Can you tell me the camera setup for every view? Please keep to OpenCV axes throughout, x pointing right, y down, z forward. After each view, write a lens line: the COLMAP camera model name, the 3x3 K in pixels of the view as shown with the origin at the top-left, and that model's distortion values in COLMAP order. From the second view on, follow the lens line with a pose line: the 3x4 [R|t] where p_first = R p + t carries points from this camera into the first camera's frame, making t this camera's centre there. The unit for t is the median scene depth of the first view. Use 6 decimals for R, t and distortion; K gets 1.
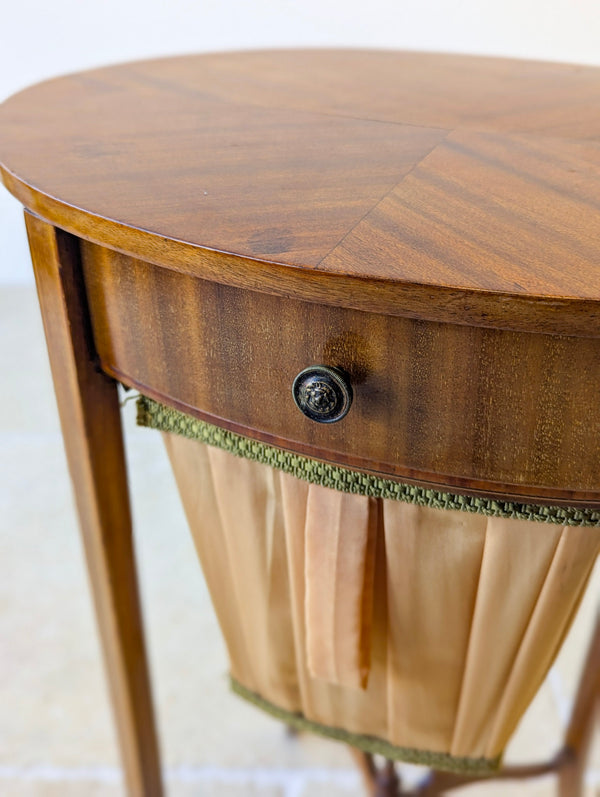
lens RADIAL K [[868.1, 0, 304.3], [0, 868.1, 388.0], [0, 0, 1]] dist [0.040953, 0.000000]
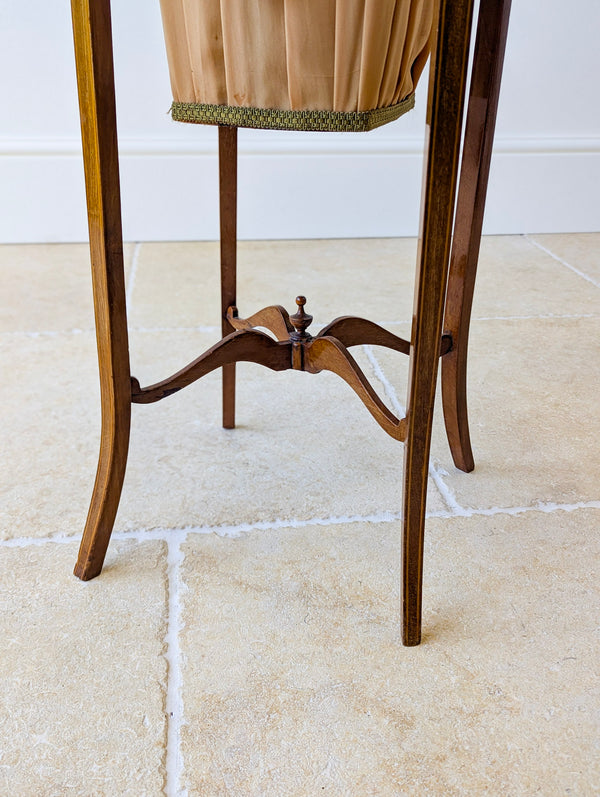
lens RADIAL K [[868.1, 0, 312.5], [0, 868.1, 401.4], [0, 0, 1]] dist [0.040953, 0.000000]
pose [[0.997915, 0.006134, 0.064253, 0.063383], [0.002734, 0.990563, -0.137033, 1.389174], [-0.064487, 0.136923, 0.988480, -0.384090]]
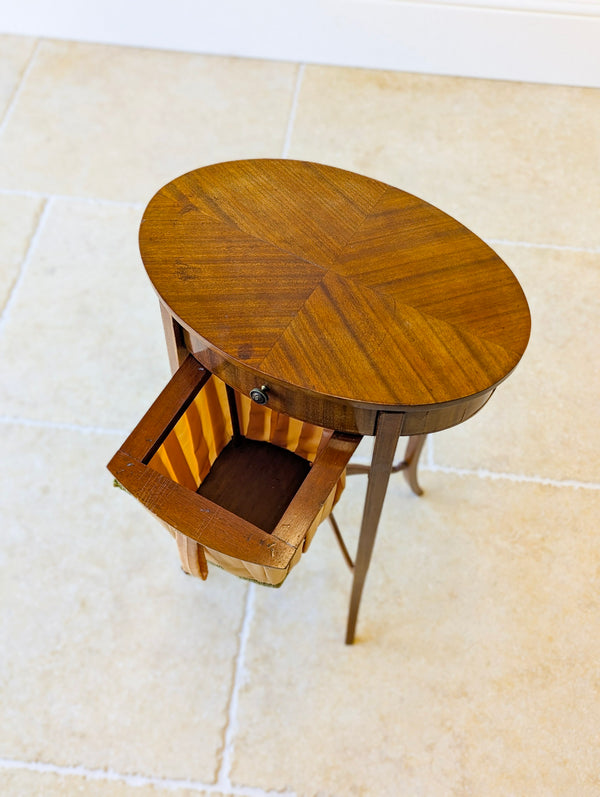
lens RADIAL K [[868.1, 0, 298.8], [0, 868.1, 406.6], [0, 0, 1]] dist [0.040953, 0.000000]
pose [[0.995088, 0.094867, -0.028271, 0.210754], [-0.073407, 0.898784, 0.432202, -1.096807], [0.066411, -0.428004, 0.901334, -1.518645]]
